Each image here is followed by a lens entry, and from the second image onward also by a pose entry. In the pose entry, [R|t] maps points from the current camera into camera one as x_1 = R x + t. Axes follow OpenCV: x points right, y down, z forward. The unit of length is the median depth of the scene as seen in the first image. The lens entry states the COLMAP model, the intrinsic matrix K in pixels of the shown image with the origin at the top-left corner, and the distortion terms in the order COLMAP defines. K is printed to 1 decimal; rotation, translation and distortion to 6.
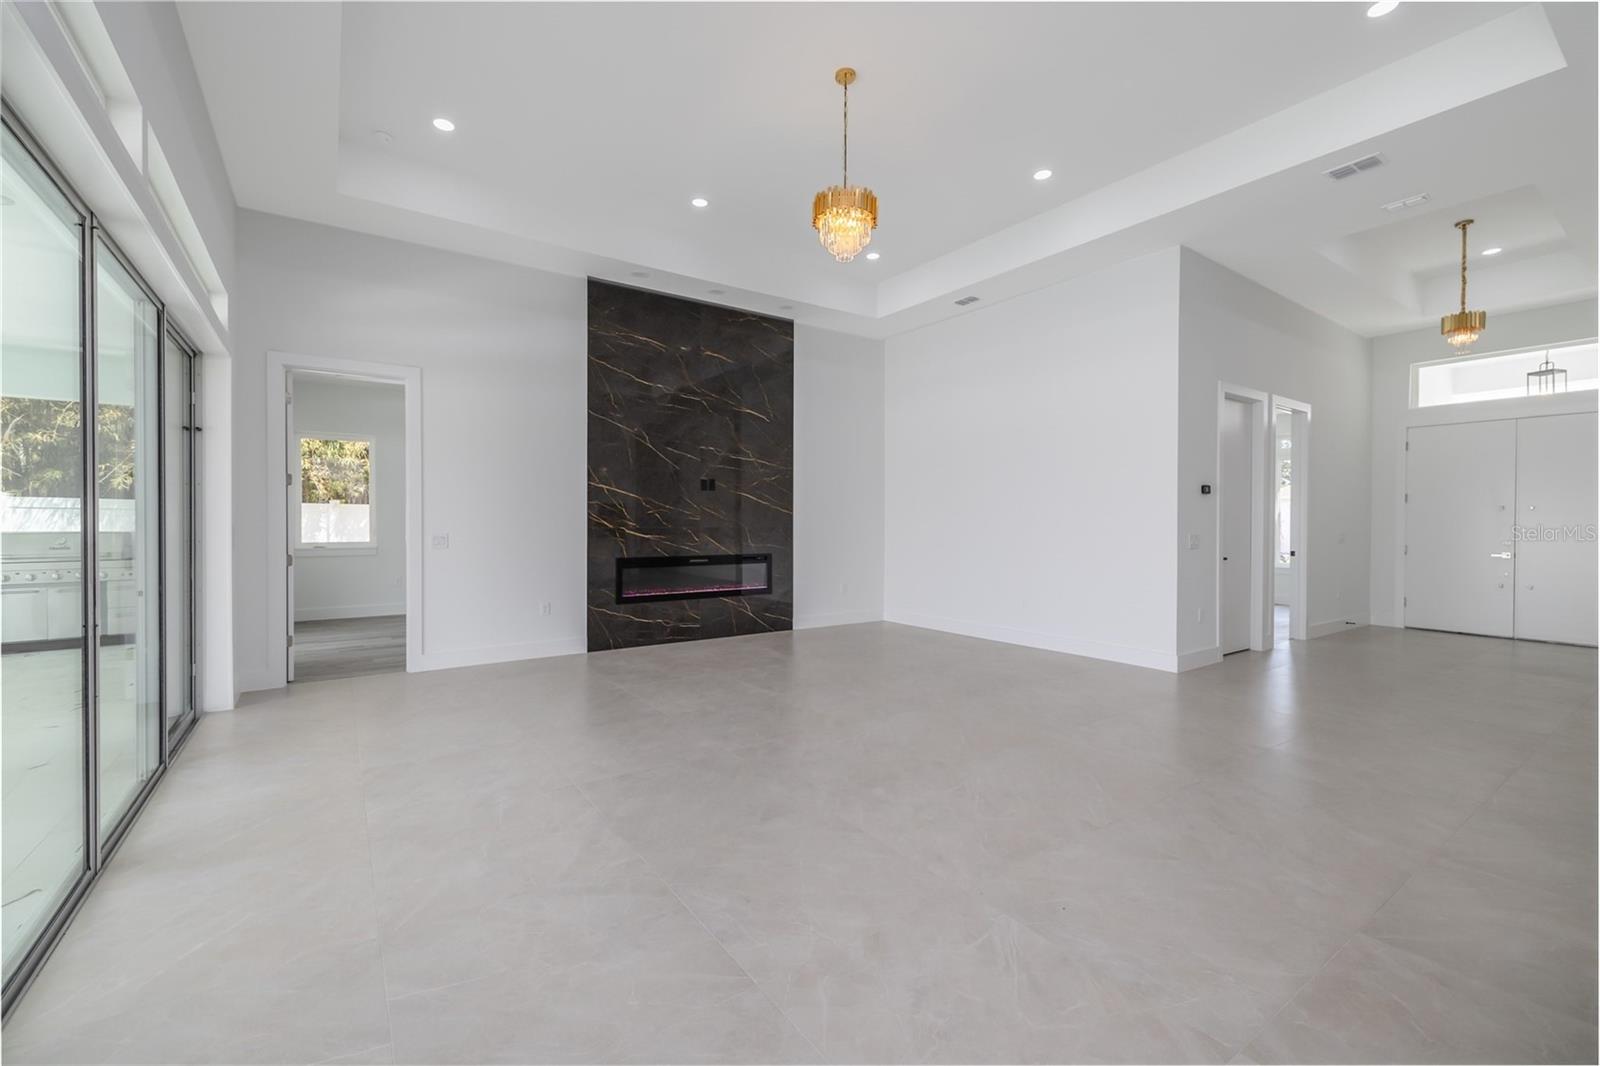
lens RADIAL K [[676.6, 0, 796.4], [0, 676.6, 529.8], [0, 0, 1]] dist [0.011427, -0.000020]
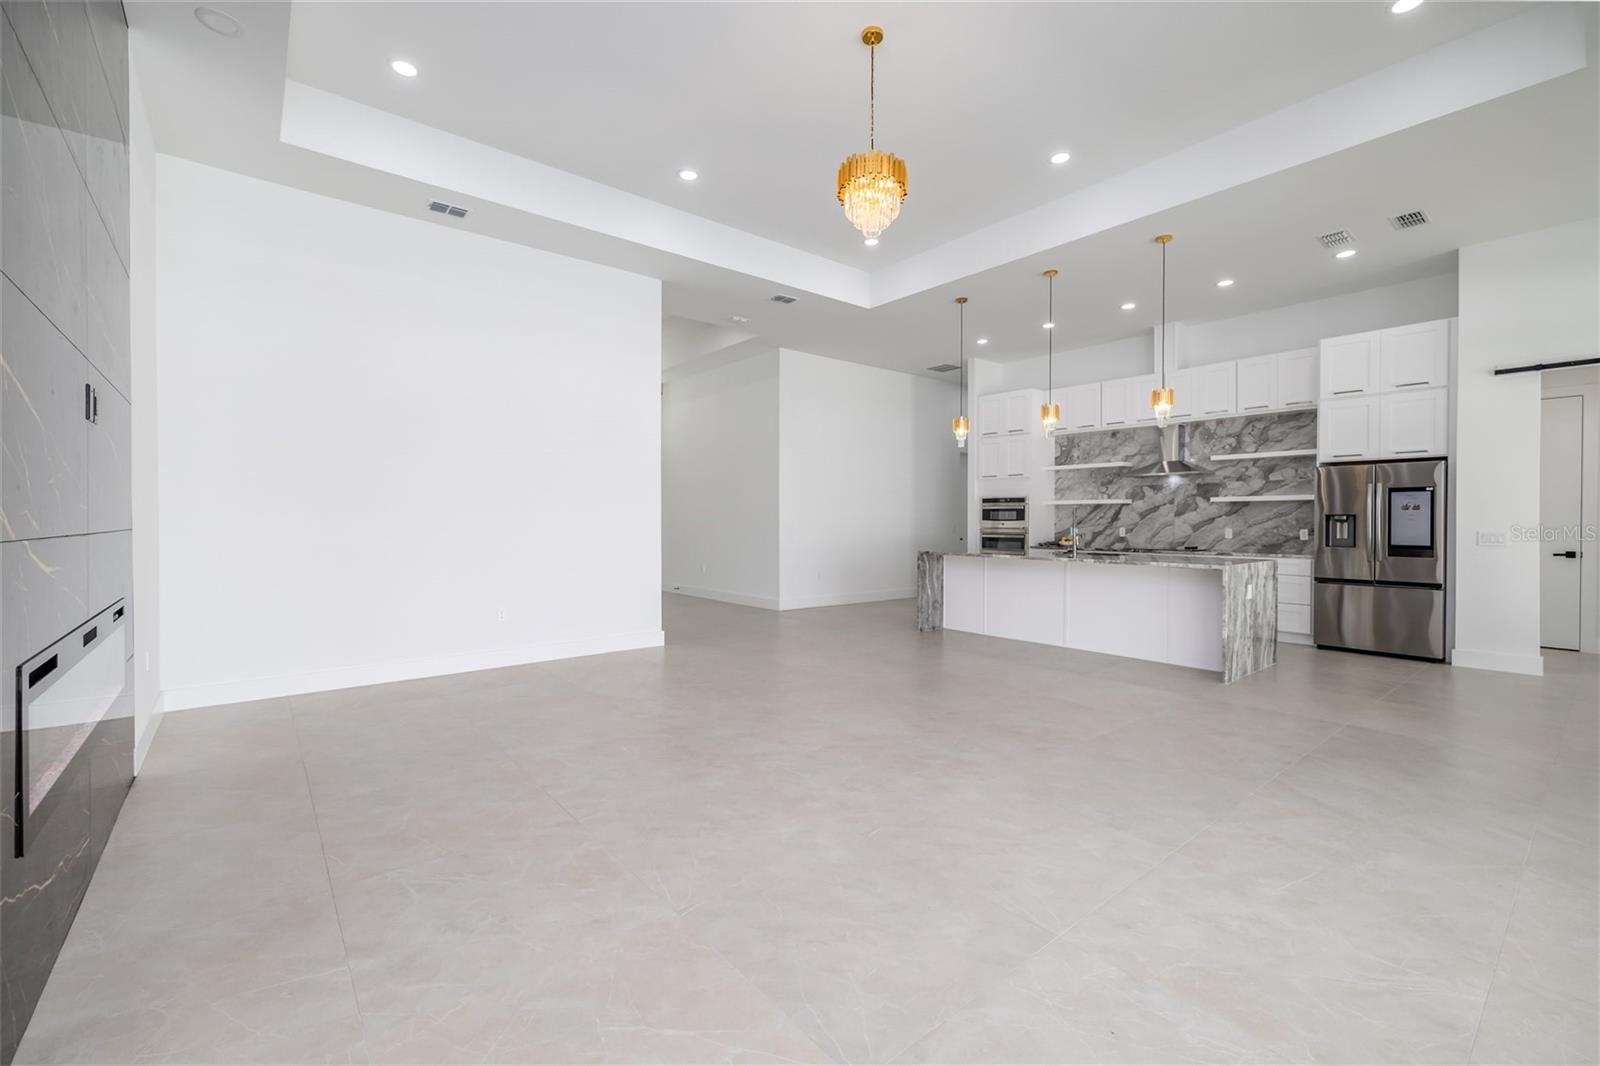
lens RADIAL K [[676.6, 0, 796.4], [0, 676.6, 529.8], [0, 0, 1]] dist [0.011427, -0.000020]
pose [[-0.068020, -0.015232, 0.997568, -0.532354], [0.005076, 0.999865, 0.015613, -0.005130], [-0.997671, 0.006126, -0.067934, 0.727668]]
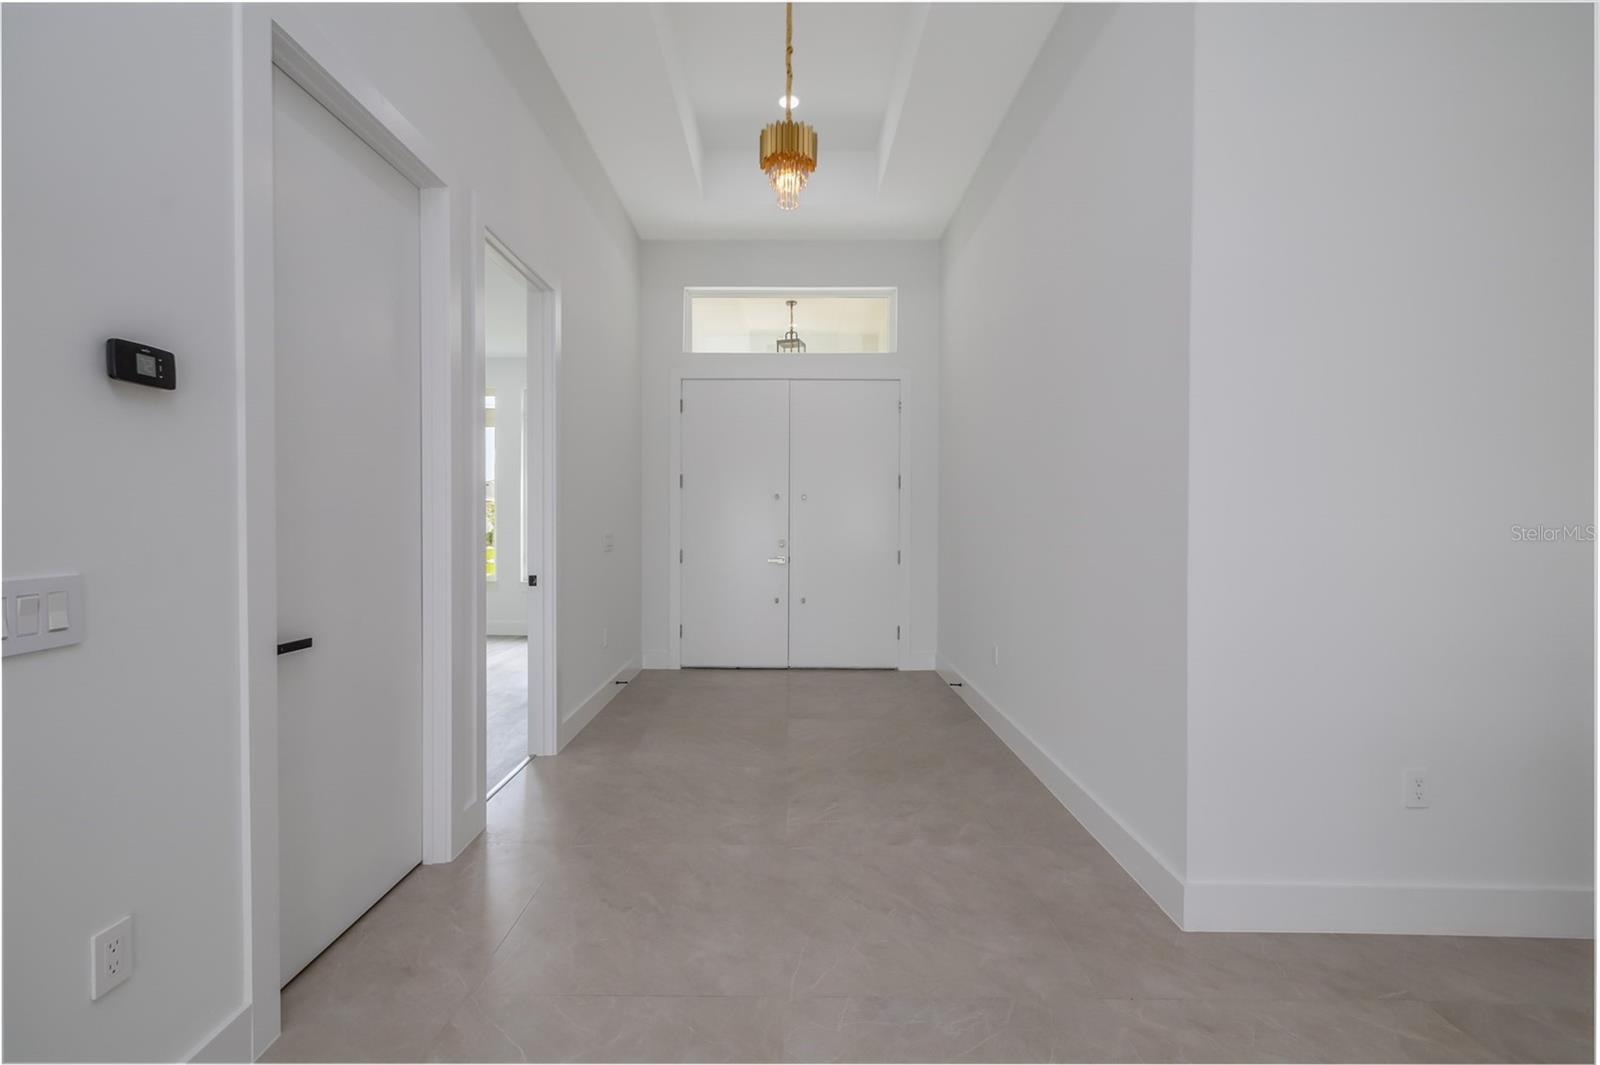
lens RADIAL K [[703.1, 0, 799.1], [0, 703.1, 526.6], [0, 0, 1]] dist [0.000444, 0.000528]
pose [[0.577410, -0.011385, 0.816375, 0.487088], [0.005469, 0.999934, 0.010077, -0.008091], [-0.816436, -0.001354, 0.577434, 0.629031]]
